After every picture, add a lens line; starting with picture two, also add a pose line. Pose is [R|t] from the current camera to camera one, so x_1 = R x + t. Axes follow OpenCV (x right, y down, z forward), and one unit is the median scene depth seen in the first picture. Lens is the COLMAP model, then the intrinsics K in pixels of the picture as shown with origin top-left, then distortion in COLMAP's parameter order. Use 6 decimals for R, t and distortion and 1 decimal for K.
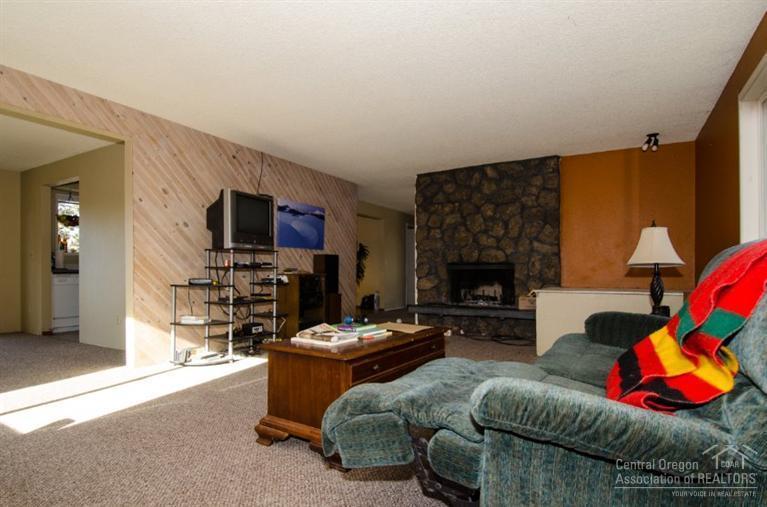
lens RADIAL K [[407.5, 0, 374.7], [0, 407.5, 272.5], [0, 0, 1]] dist [-0.001517, -0.003024]
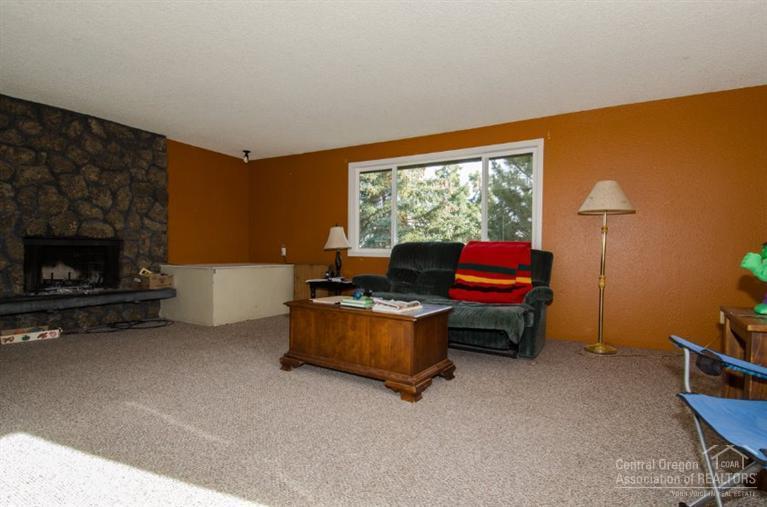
lens RADIAL K [[407.5, 0, 390.7], [0, 407.5, 253.3], [0, 0, 1]] dist [-0.001517, -0.003024]
pose [[-0.023437, -0.001962, 0.999723, -0.552422], [-0.004641, 0.999988, 0.001853, 0.002130], [-0.999715, -0.004596, -0.023445, 0.429711]]
